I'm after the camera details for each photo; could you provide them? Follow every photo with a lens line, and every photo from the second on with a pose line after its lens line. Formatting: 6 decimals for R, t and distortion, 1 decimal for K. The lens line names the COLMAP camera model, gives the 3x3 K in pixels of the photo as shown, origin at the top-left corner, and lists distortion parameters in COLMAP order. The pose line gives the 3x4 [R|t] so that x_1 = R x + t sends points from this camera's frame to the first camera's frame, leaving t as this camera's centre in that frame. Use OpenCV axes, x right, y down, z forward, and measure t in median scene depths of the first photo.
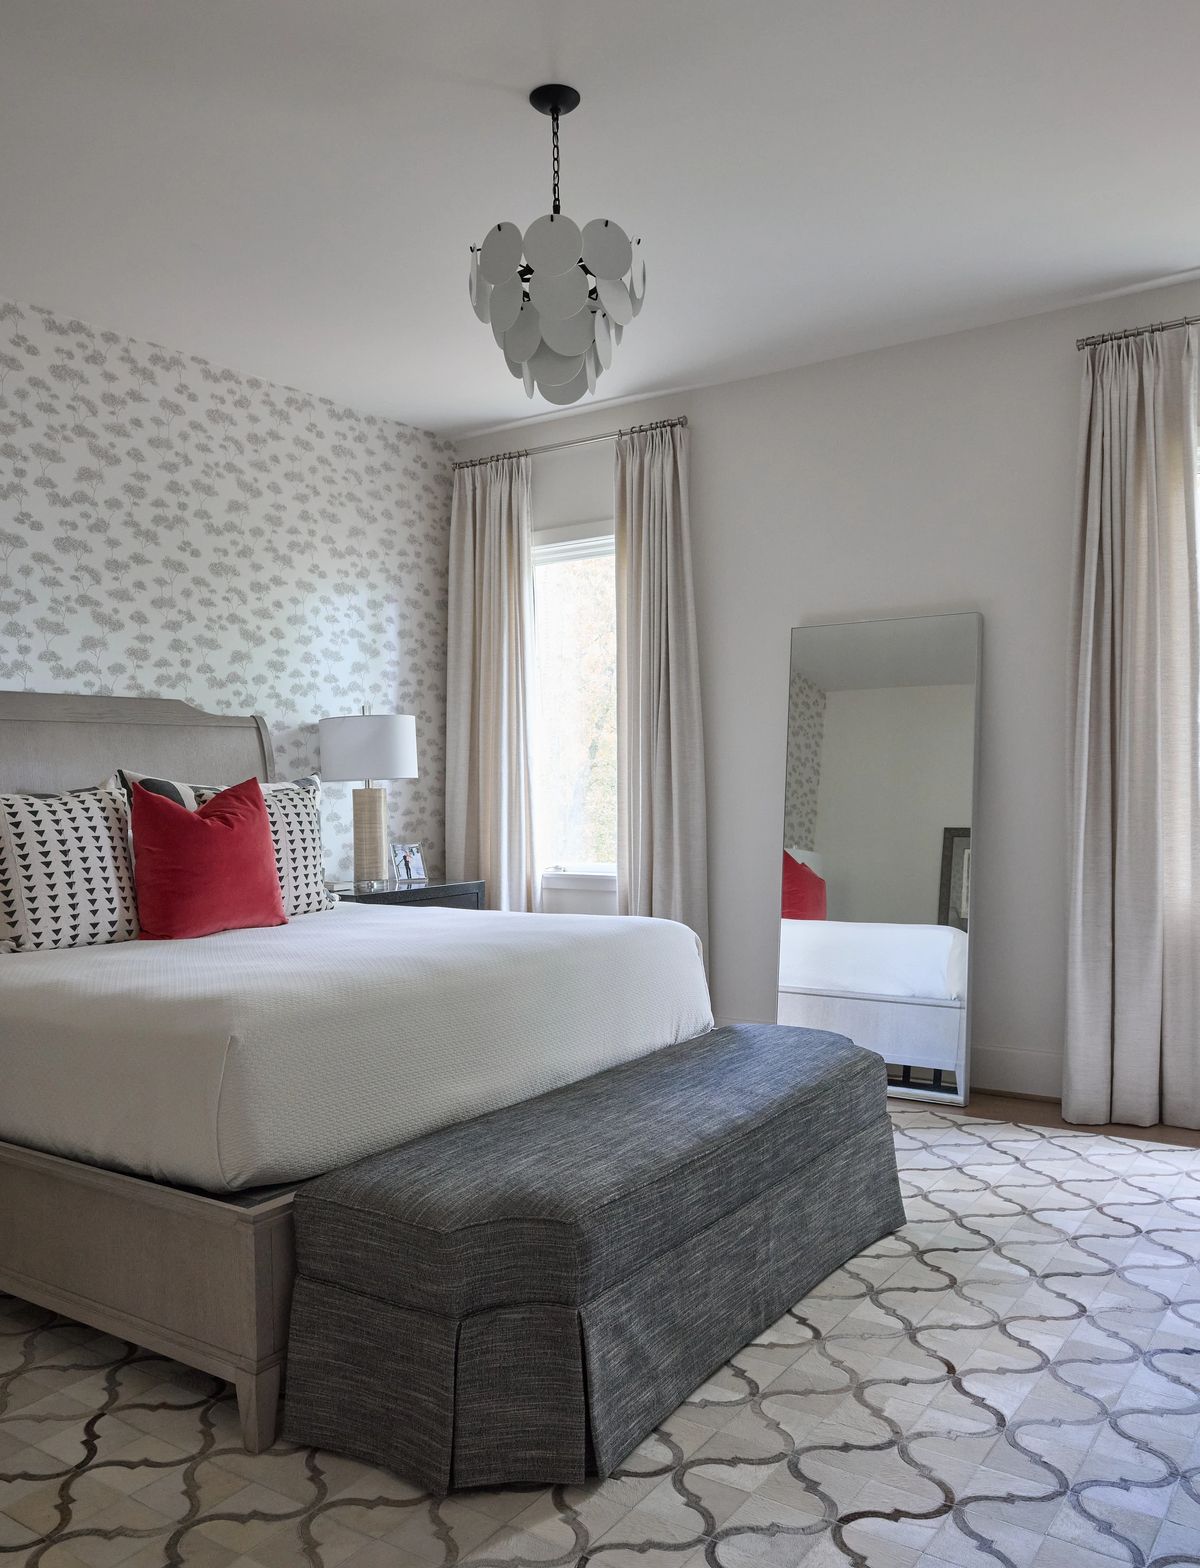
lens RADIAL K [[1237.8, 0, 600.0], [0, 1237.8, 788.2], [0, 0, 1]] dist [-0.002685, -0.003274]
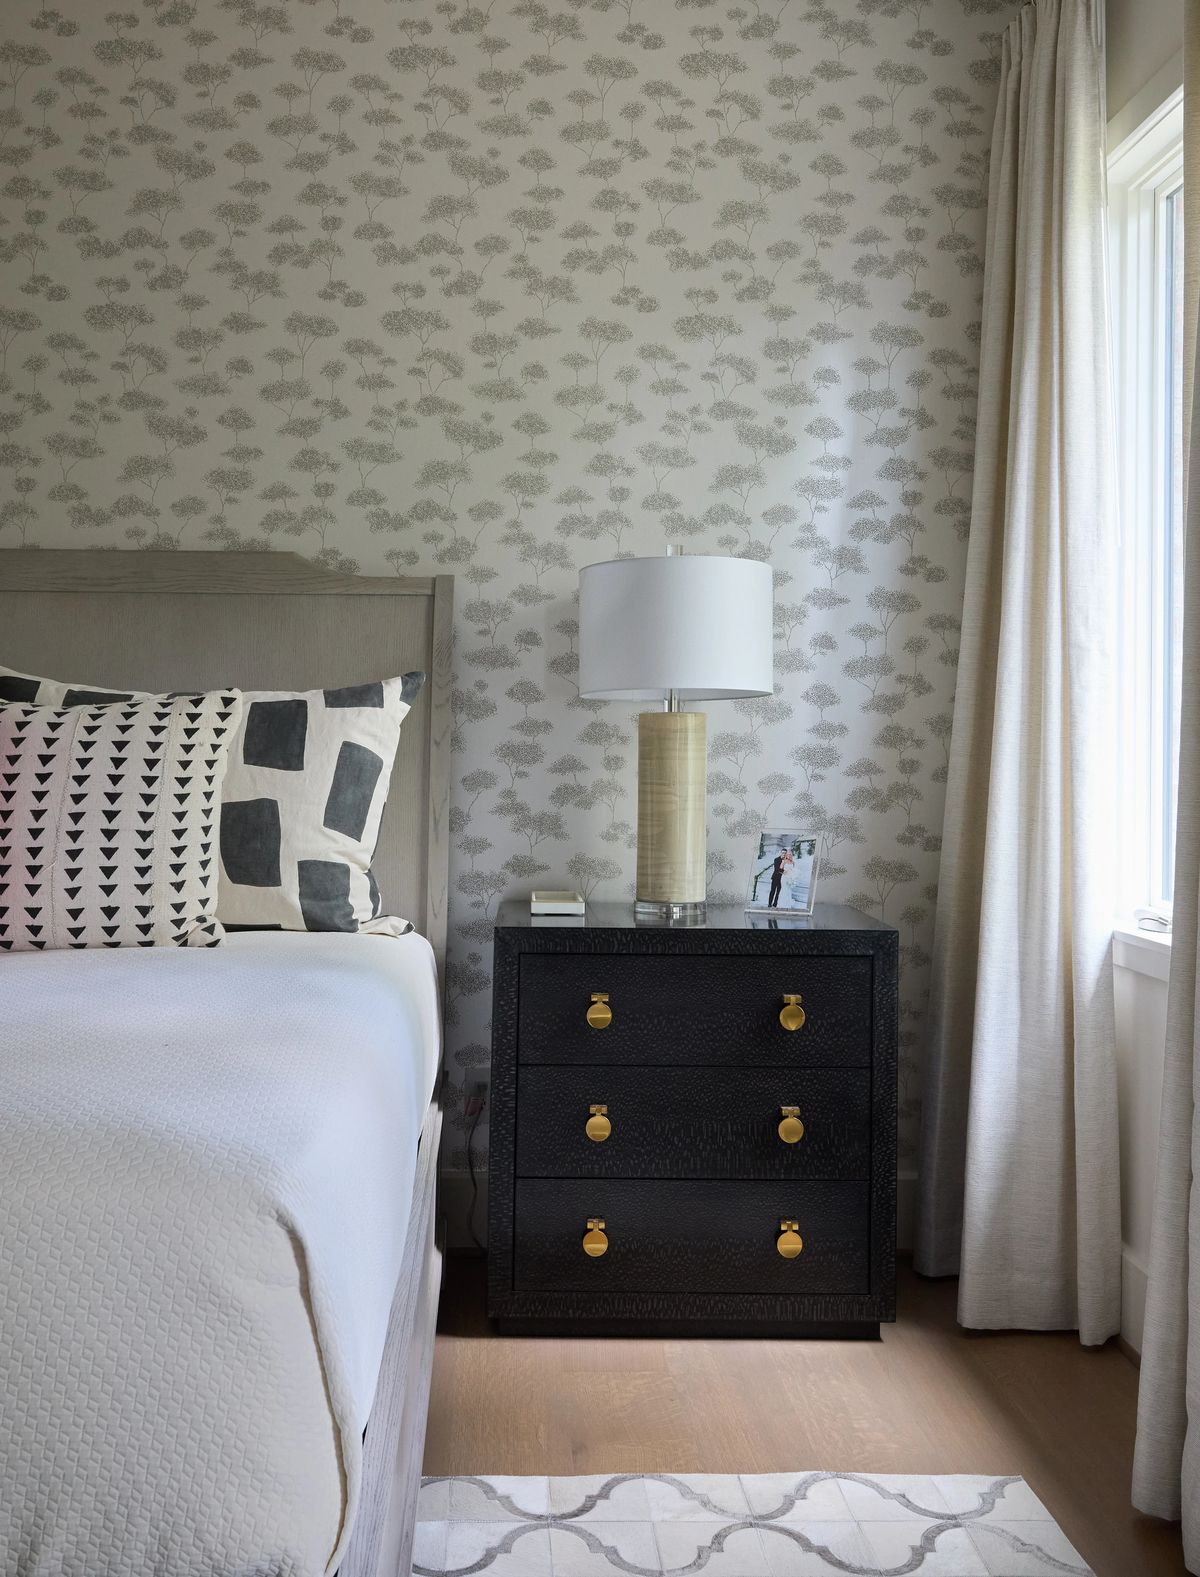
lens RADIAL K [[1793.4, 0, 574.1], [0, 1793.4, 609.7], [0, 0, 1]] dist [0.021422, 0.000000]
pose [[0.590797, -0.021099, -0.806544, 0.382911], [-0.025546, 0.998668, -0.044837, -0.009083], [0.806416, 0.047094, 0.589471, 0.555035]]
